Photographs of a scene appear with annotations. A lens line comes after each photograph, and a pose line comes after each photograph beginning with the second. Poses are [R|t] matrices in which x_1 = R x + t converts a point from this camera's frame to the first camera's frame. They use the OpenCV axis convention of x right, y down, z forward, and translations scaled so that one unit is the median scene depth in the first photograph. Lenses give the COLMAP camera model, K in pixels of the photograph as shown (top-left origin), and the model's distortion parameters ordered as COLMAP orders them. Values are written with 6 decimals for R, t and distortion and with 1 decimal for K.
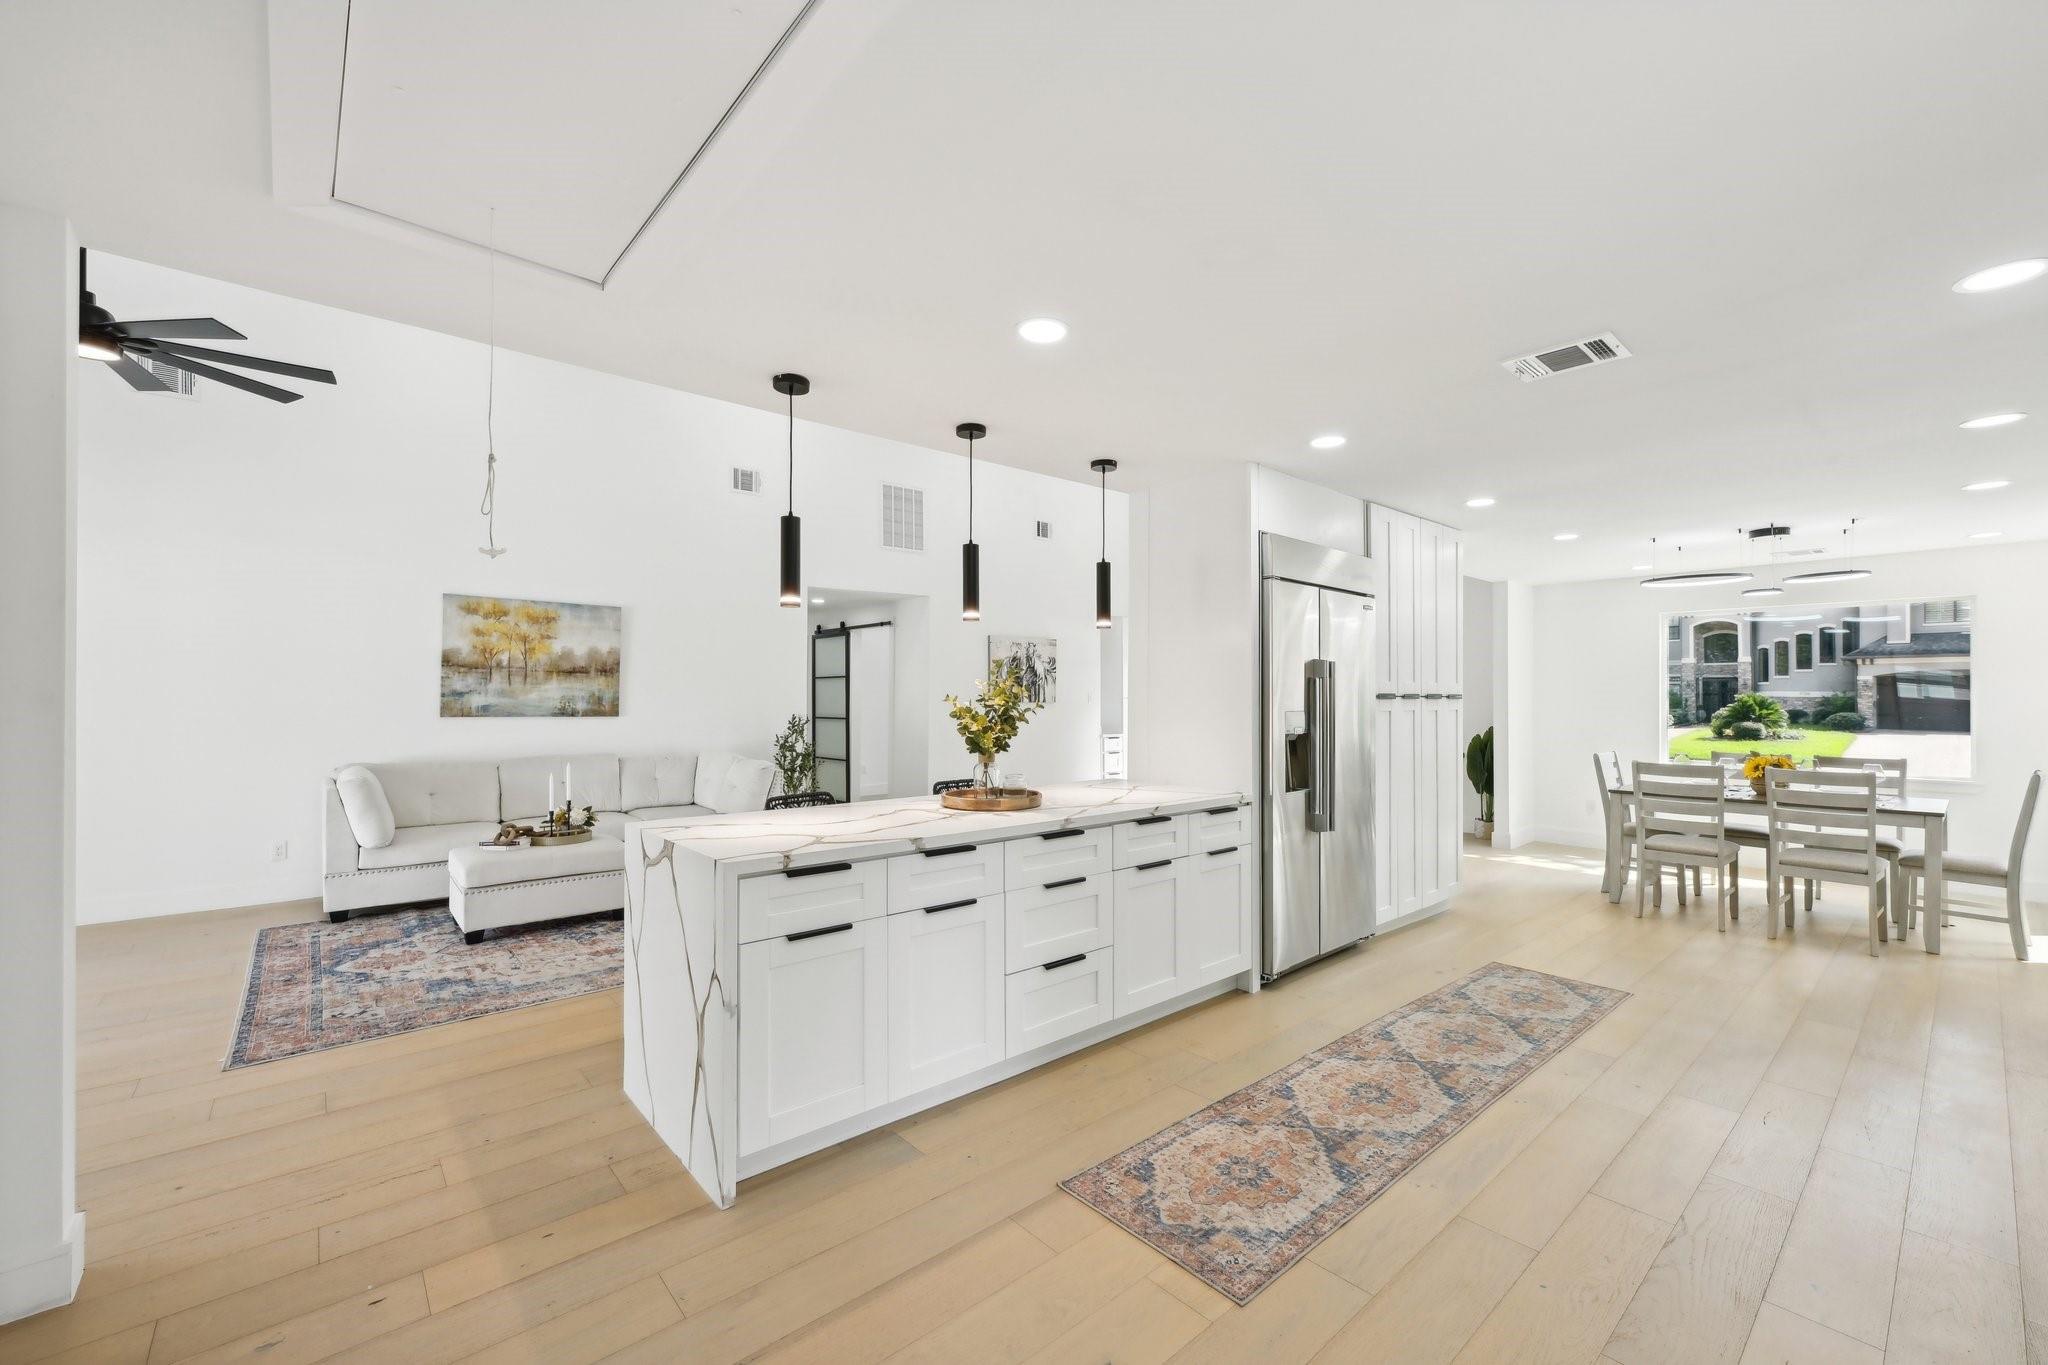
lens RADIAL K [[826.5, 0, 1025.7], [0, 826.5, 690.4], [0, 0, 1]] dist [-0.000925, 0.000187]
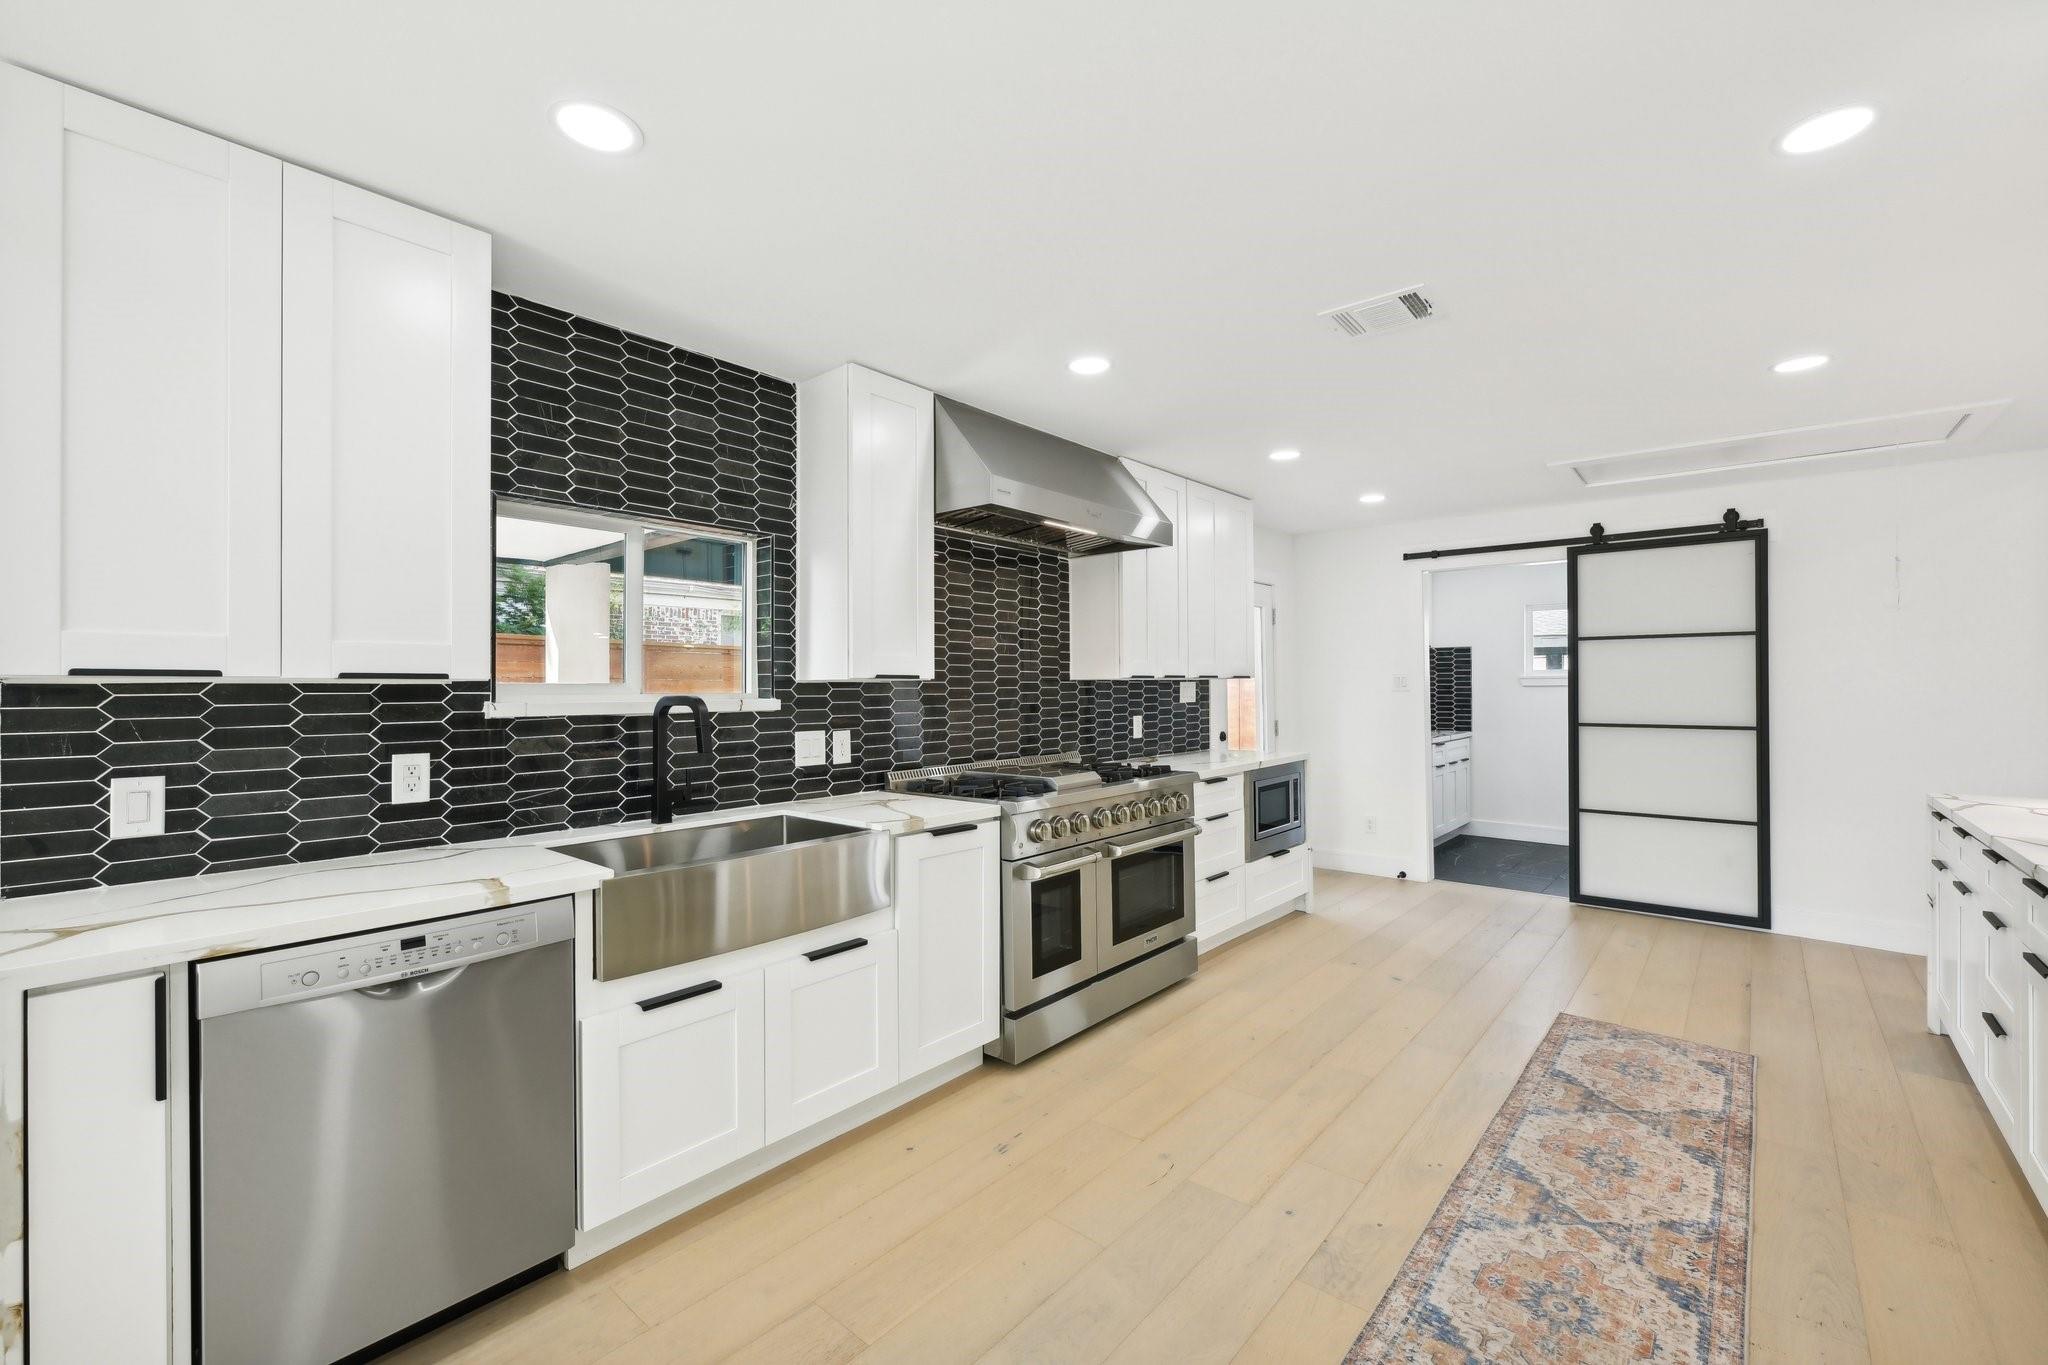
lens RADIAL K [[852.7, 0, 1021.2], [0, 852.7, 682.0], [0, 0, 1]] dist [-0.000046, 0.000077]
pose [[-0.989872, -0.002254, -0.141947, 0.745093], [-0.000269, 0.999902, -0.013996, 0.018306], [0.141964, -0.013816, -0.989775, 1.180600]]
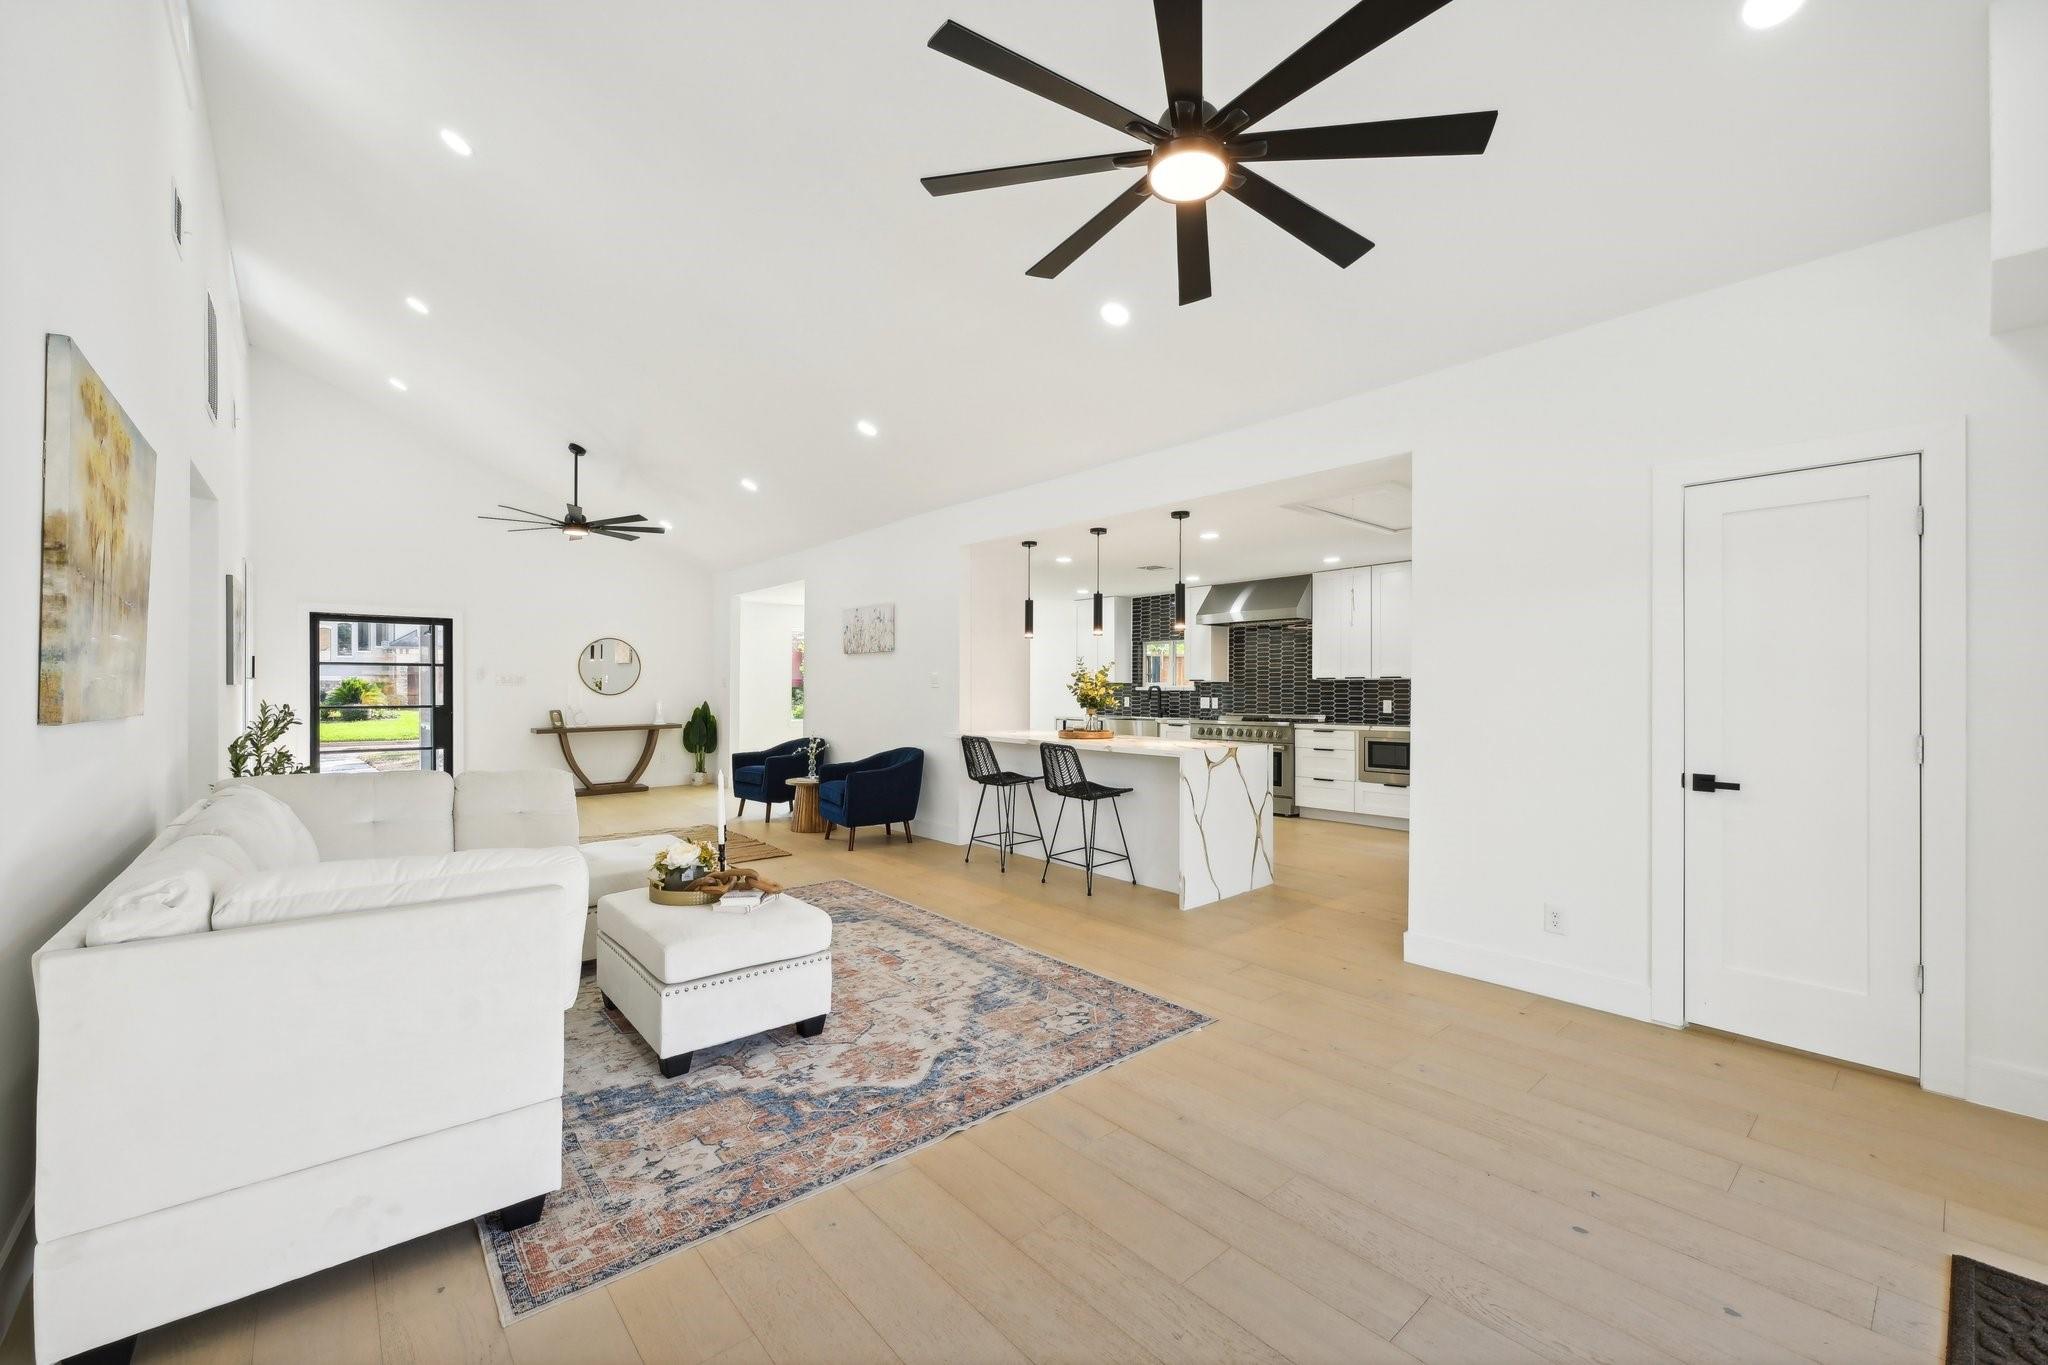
lens RADIAL K [[825.9, 0, 1031.9], [0, 825.9, 687.6], [0, 0, 1]] dist [-0.001120, -0.000008]
pose [[-0.004368, -0.004601, 0.999980, -1.486720], [-0.010974, 0.999929, 0.004553, 0.018377], [-0.999930, -0.010954, -0.004418, 0.909492]]
